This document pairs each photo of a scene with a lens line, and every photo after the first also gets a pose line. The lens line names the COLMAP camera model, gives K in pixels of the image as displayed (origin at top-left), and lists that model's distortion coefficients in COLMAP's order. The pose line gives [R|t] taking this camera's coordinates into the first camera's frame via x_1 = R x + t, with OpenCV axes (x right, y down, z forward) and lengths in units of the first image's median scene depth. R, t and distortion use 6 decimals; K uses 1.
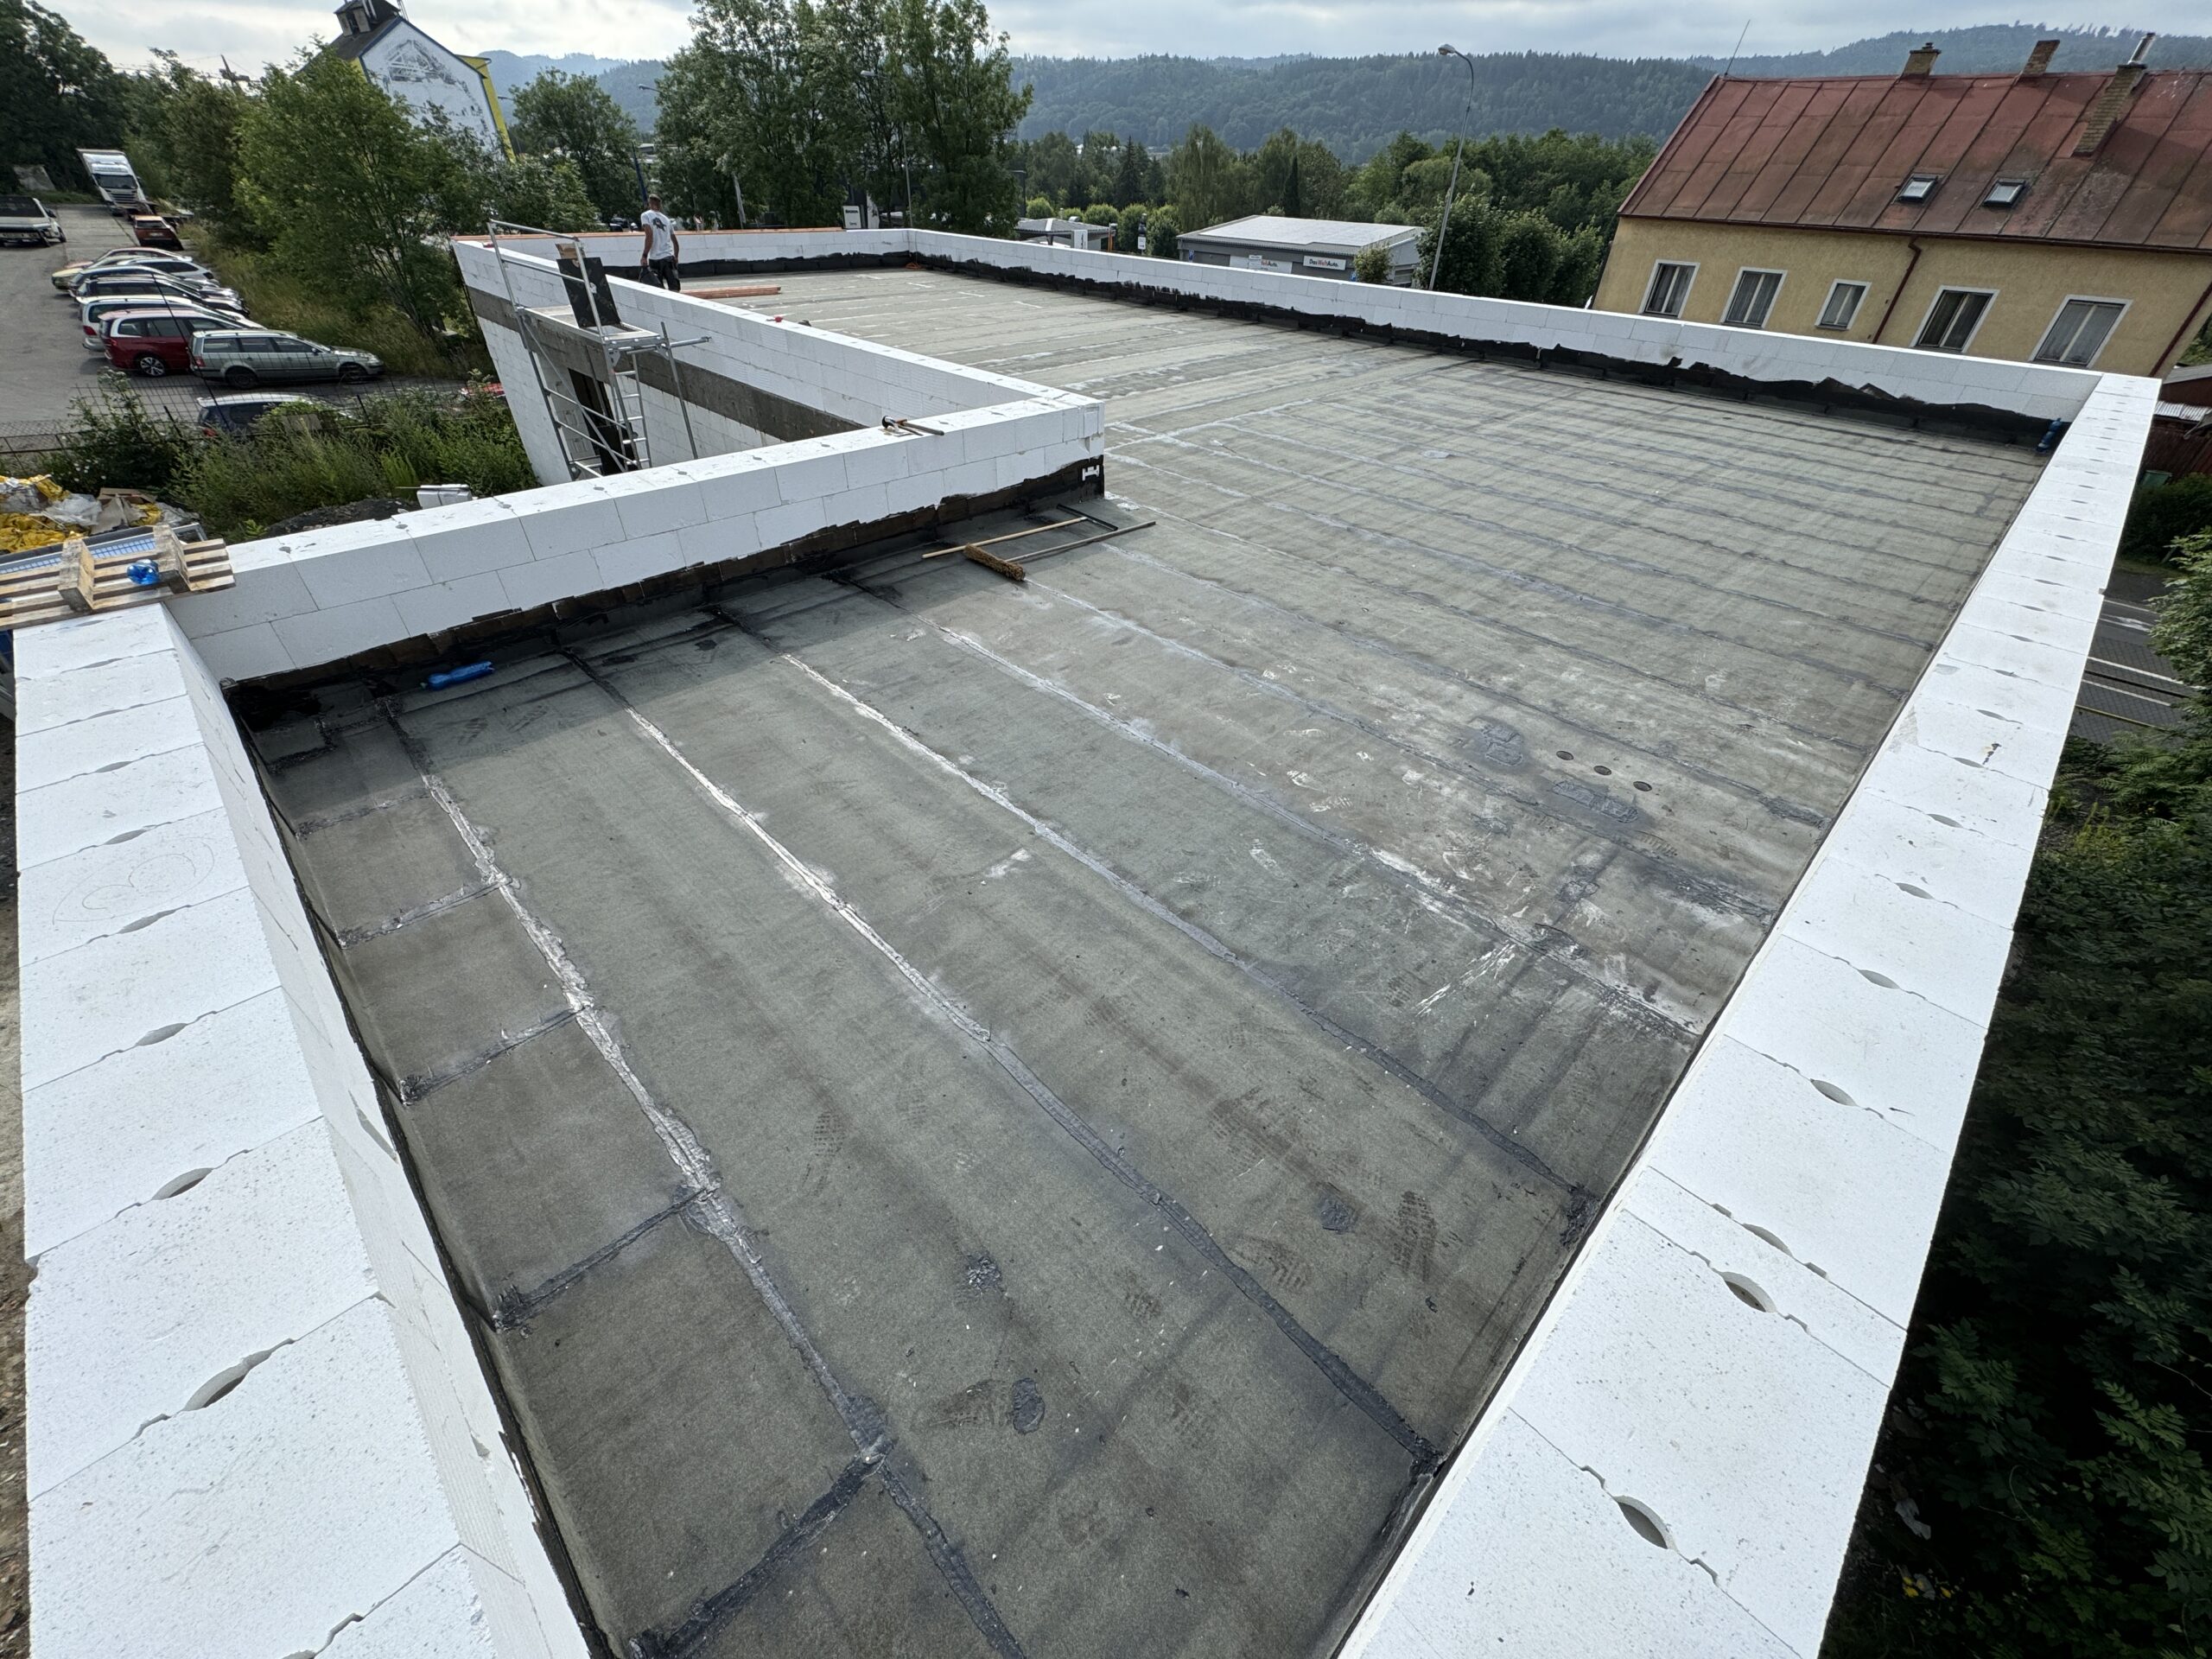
lens RADIAL K [[884.3, 0, 1106.0], [0, 884.3, 829.5], [0, 0, 1]] dist [0.000748, -0.000158]
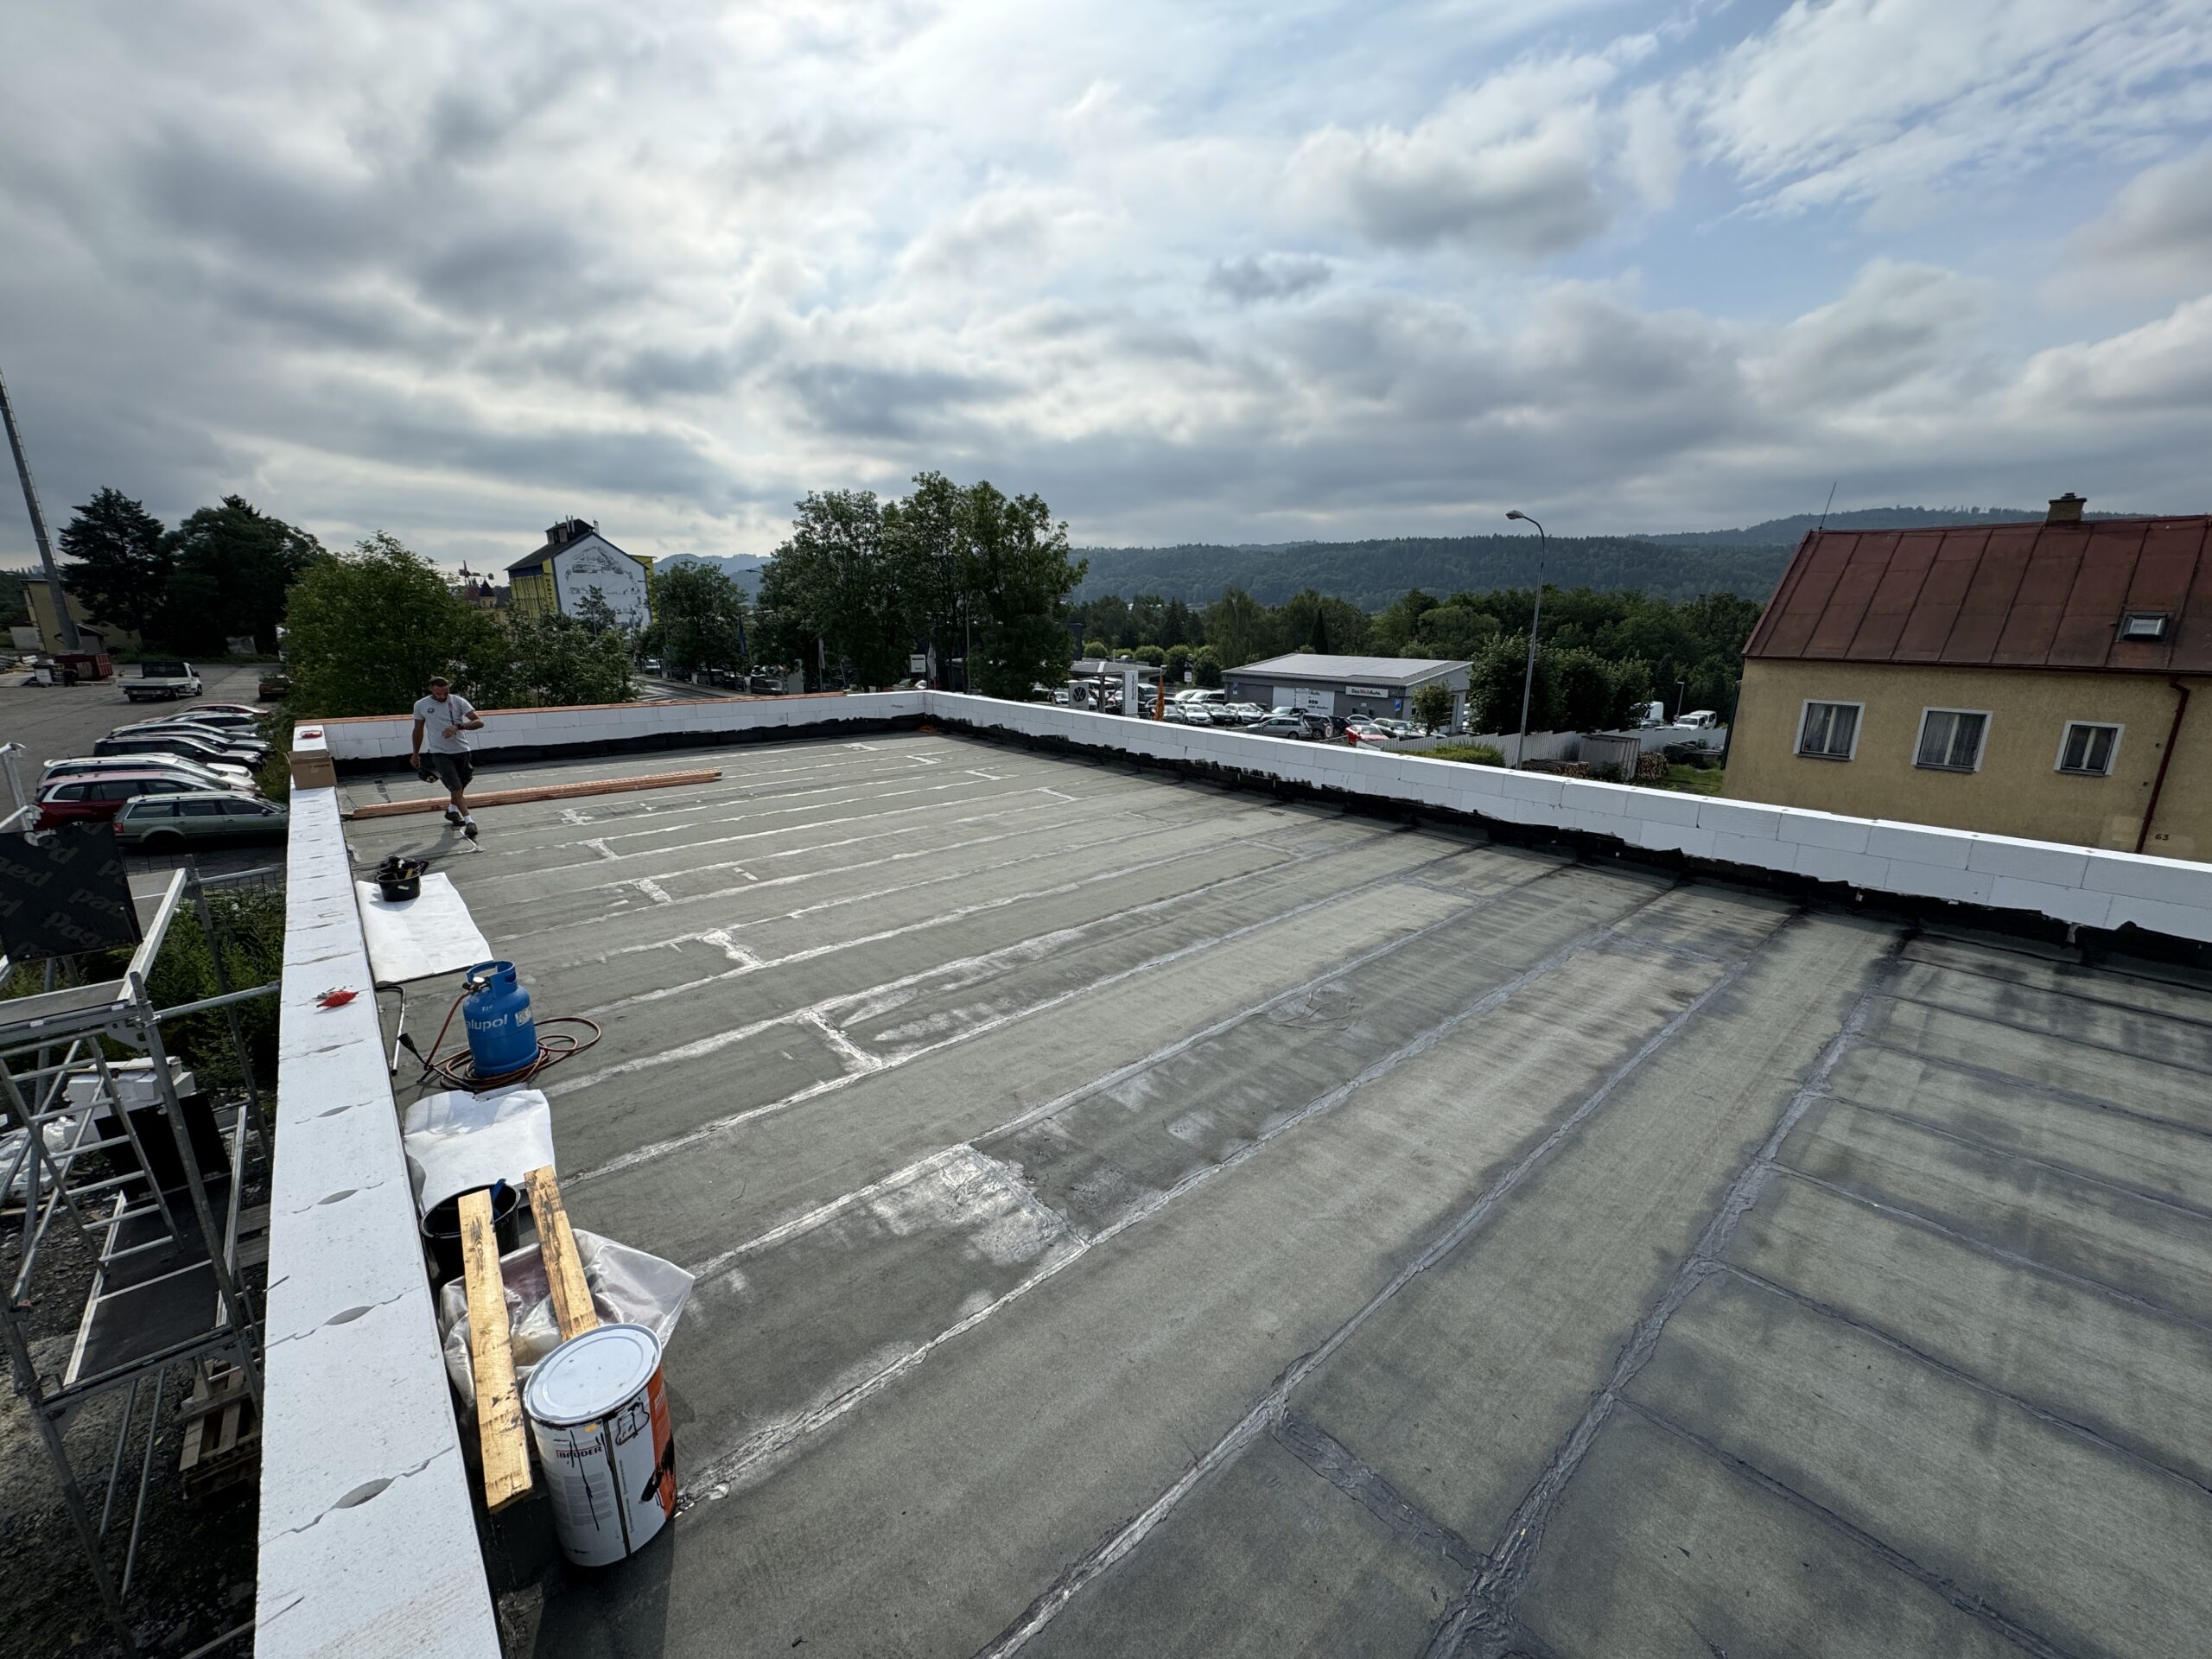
lens RADIAL K [[884.3, 0, 1106.0], [0, 884.3, 829.5], [0, 0, 1]] dist [0.000748, -0.000158]
pose [[0.998553, -0.006773, -0.053357, -0.004978], [-0.014986, 0.917711, -0.396967, -0.105654], [0.051655, 0.397192, 0.916281, 0.136403]]
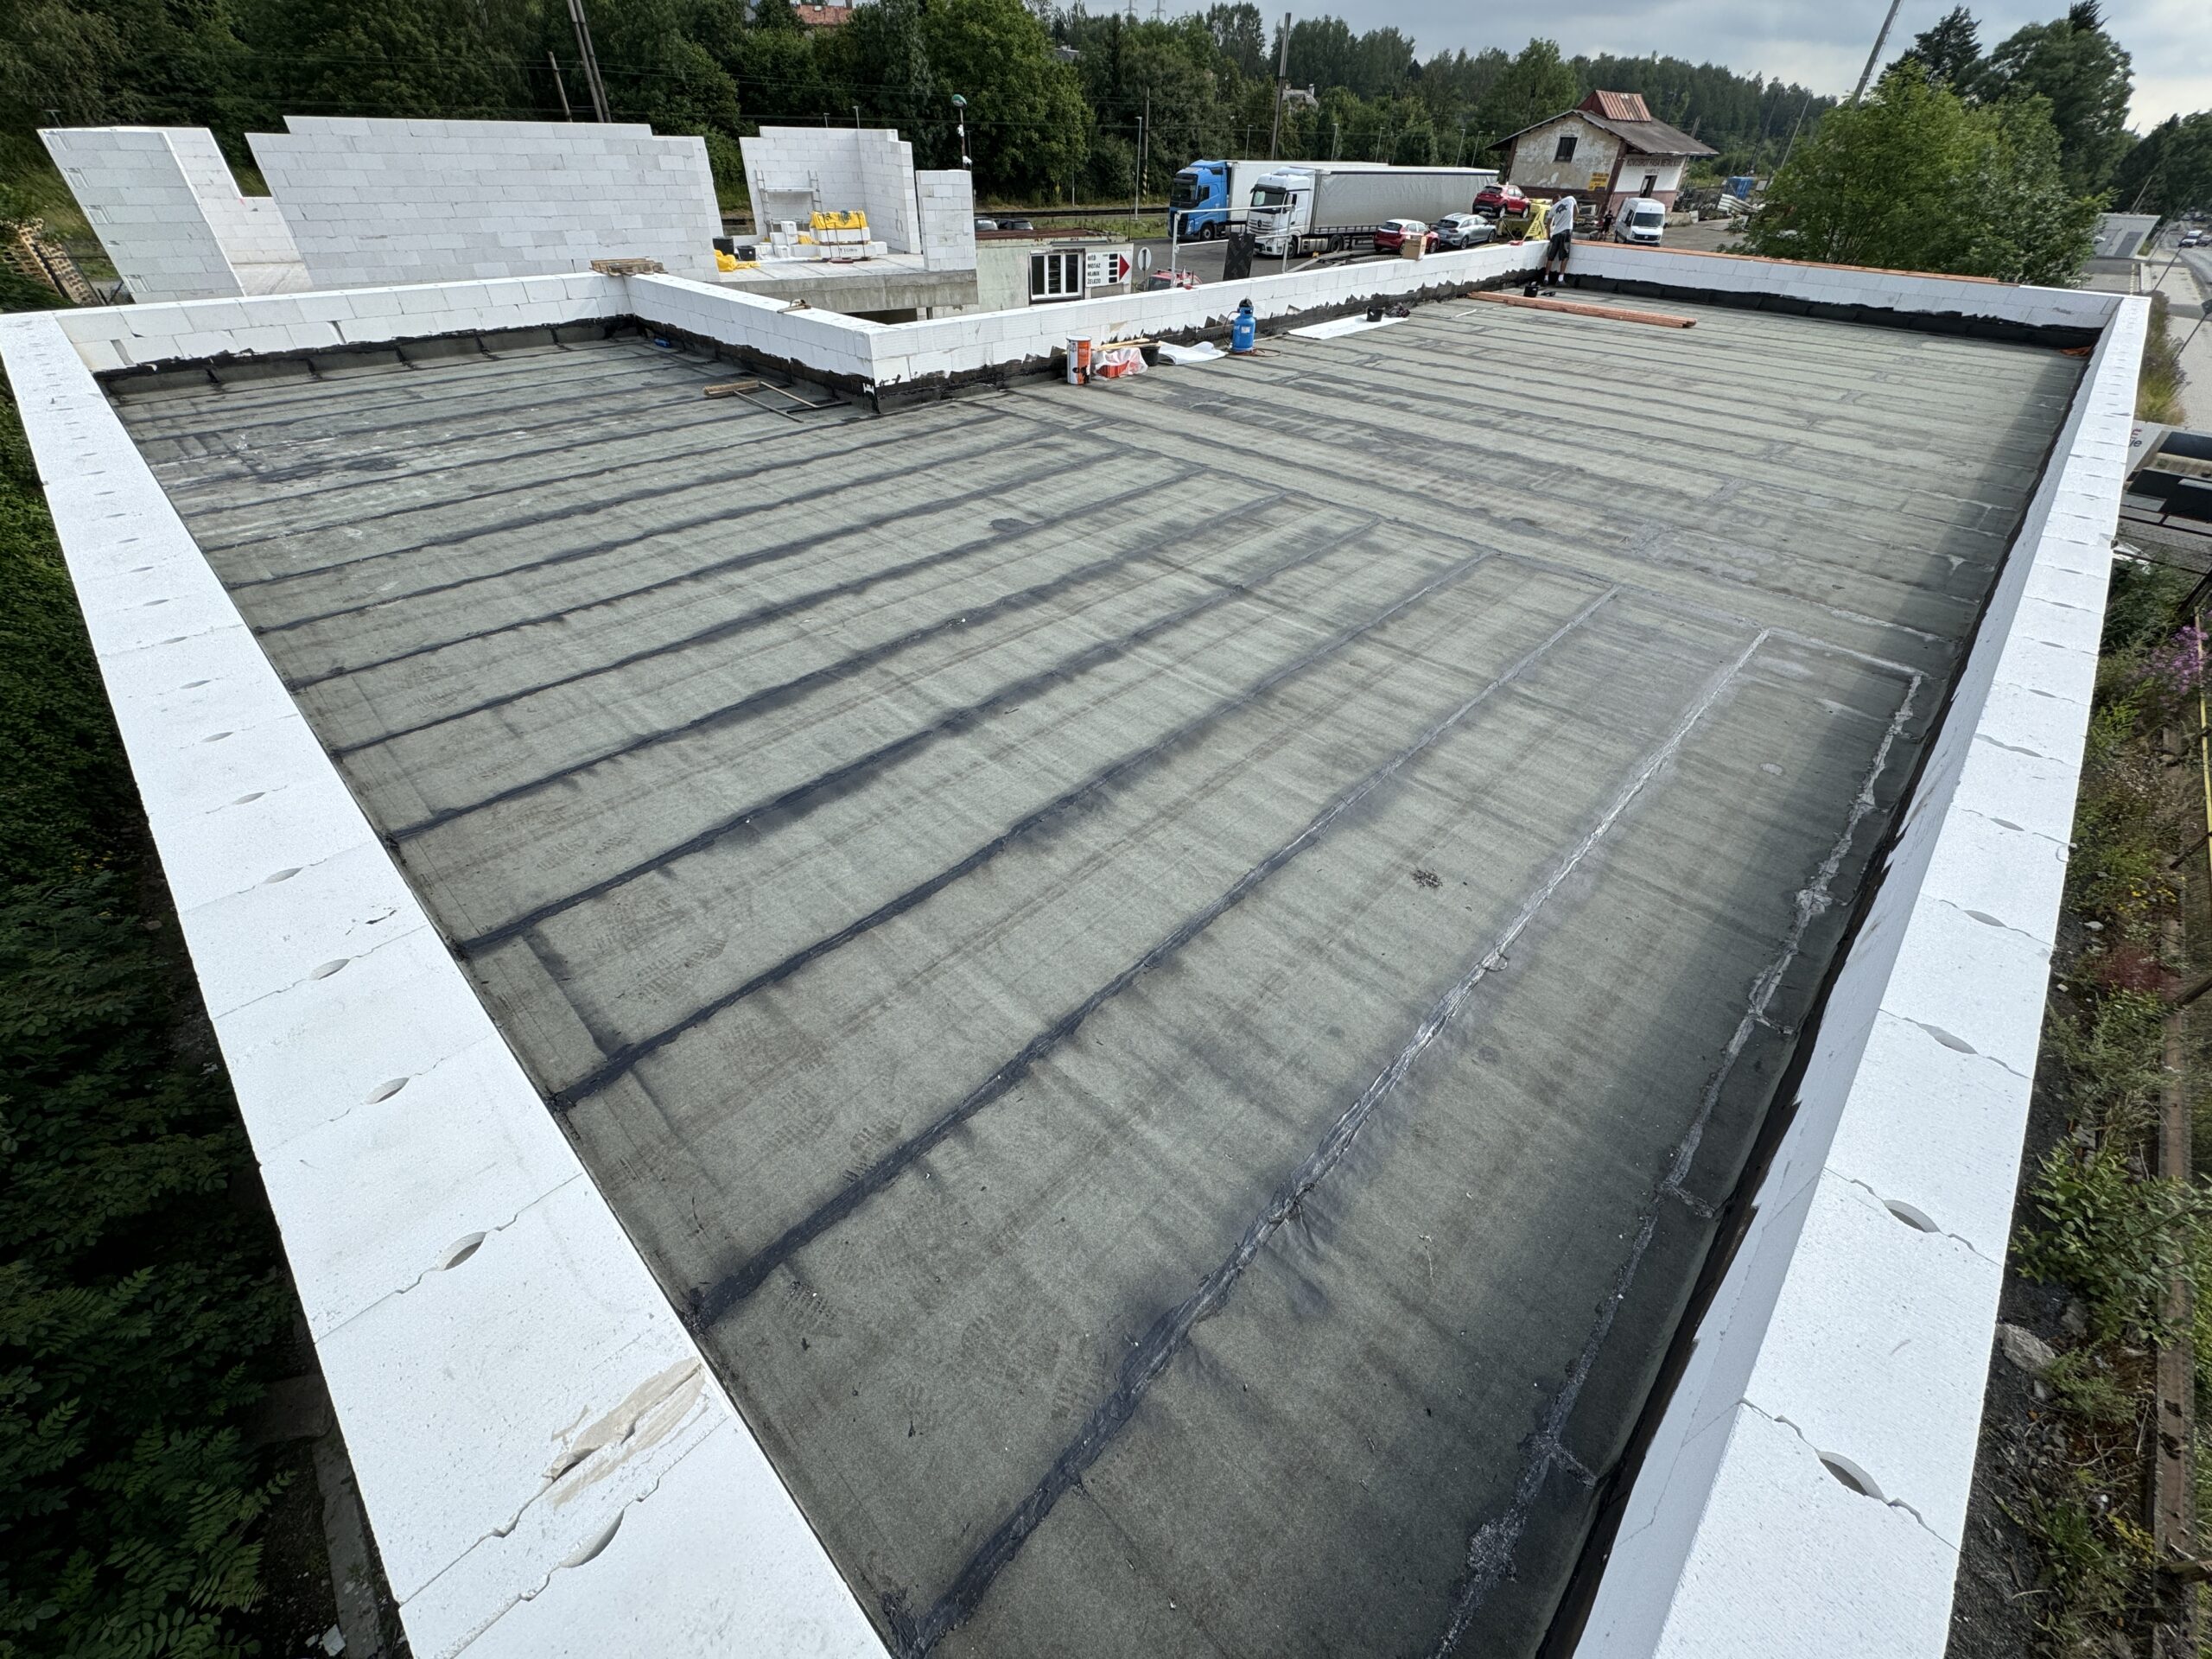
lens RADIAL K [[851.0, 0, 1107.3], [0, 851.0, 846.1], [0, 0, 1]] dist [-0.000820, -0.000042]
pose [[0.030714, 0.624351, -0.780540, 0.212140], [-0.622189, 0.623108, 0.473939, -0.123424], [0.782265, 0.471087, 0.407602, 0.169659]]
